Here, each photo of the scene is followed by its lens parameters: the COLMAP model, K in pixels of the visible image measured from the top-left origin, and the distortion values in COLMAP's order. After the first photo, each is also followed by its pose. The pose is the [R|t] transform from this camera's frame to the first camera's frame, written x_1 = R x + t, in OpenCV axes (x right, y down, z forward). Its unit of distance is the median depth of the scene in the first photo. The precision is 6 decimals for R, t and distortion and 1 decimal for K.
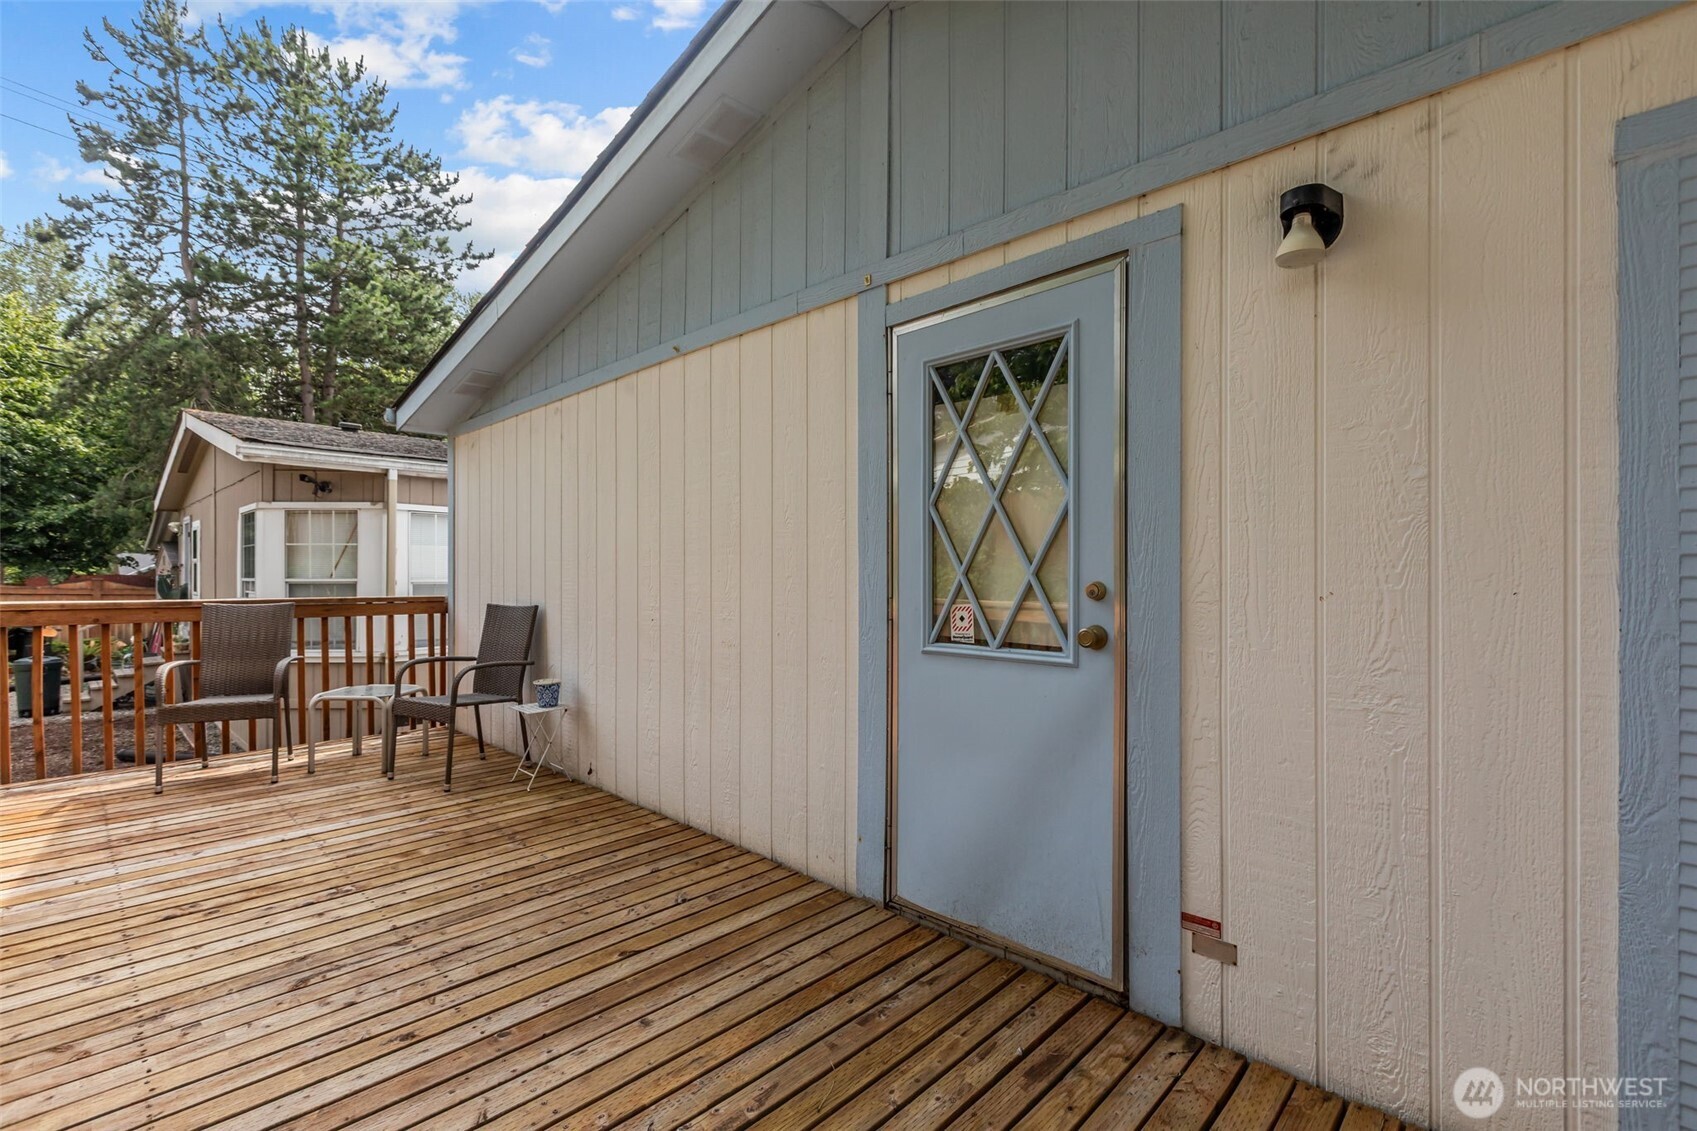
lens RADIAL K [[723.1, 0, 849.0], [0, 723.1, 573.6], [0, 0, 1]] dist [0.000384, -0.000222]
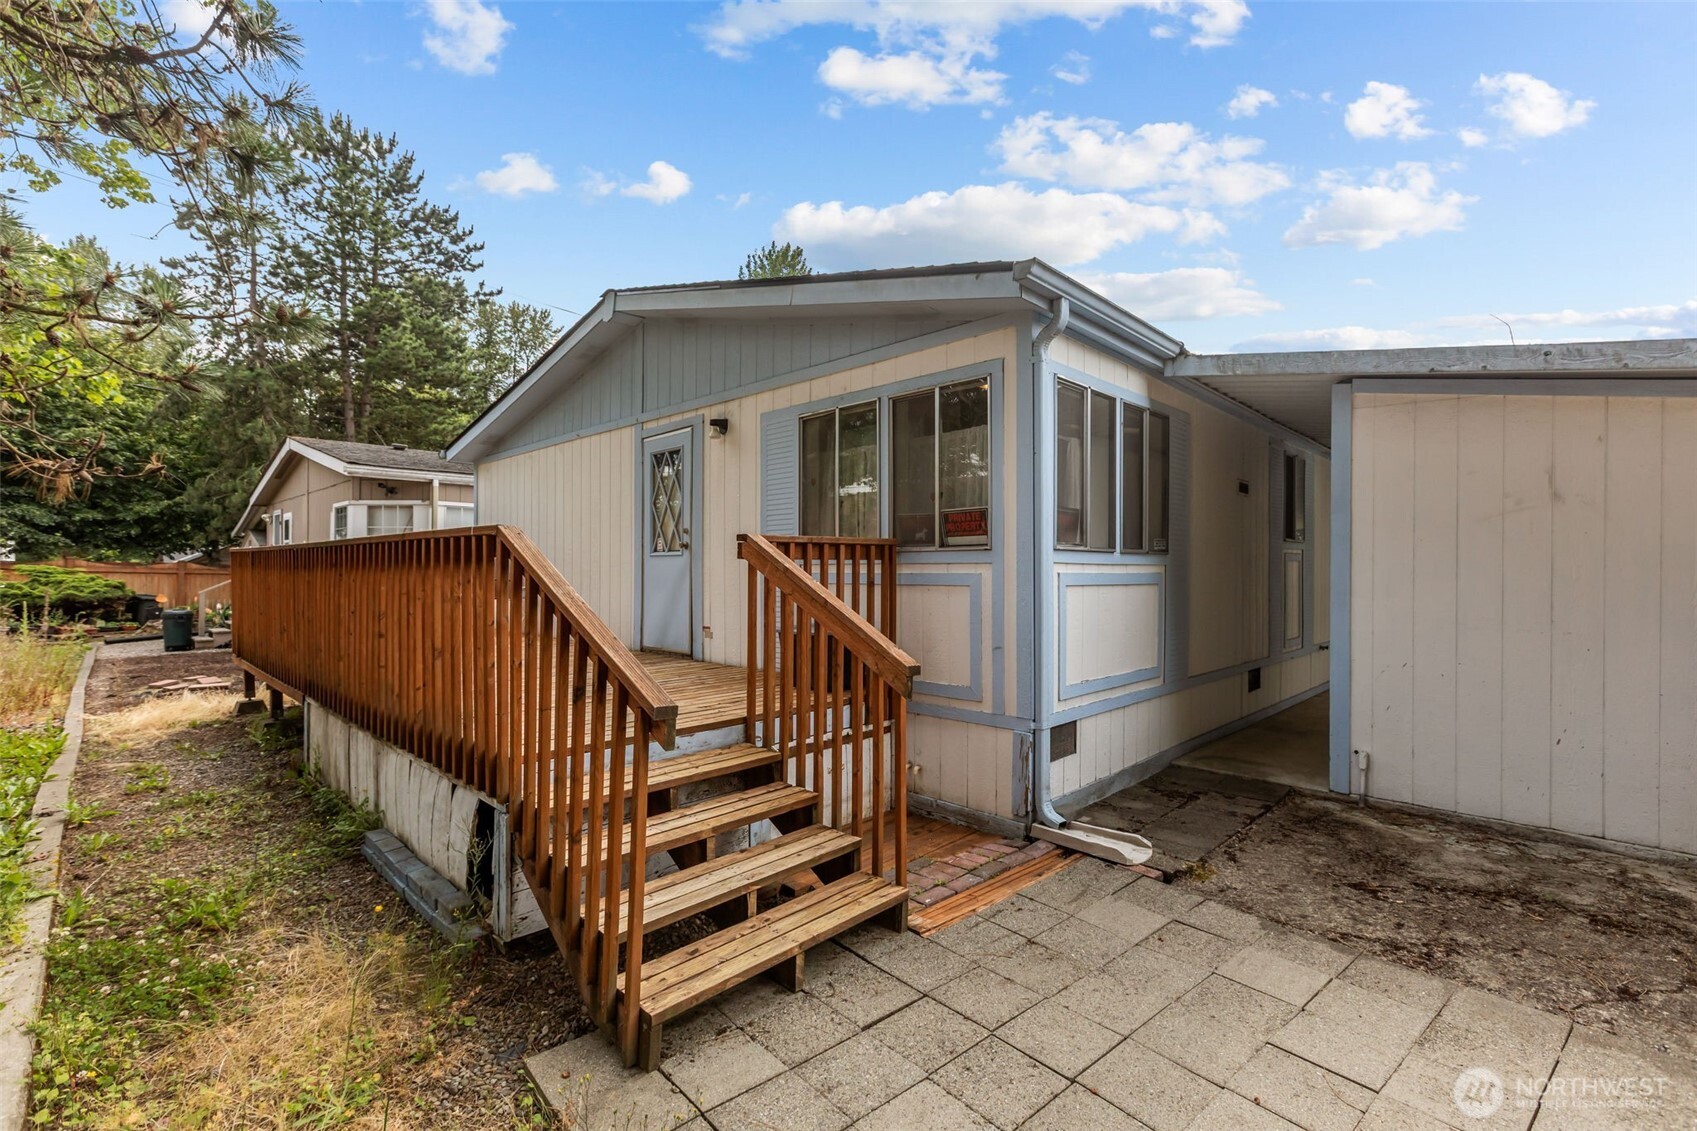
lens RADIAL K [[711.3, 0, 848.5], [0, 711.3, 565.5], [0, 0, 1]] dist [-0.000151, 0.000079]
pose [[0.999995, 0.001571, -0.002881, 0.107059], [-0.001586, 0.999987, -0.004929, 0.019261], [0.002873, 0.004933, 0.999984, -0.214195]]
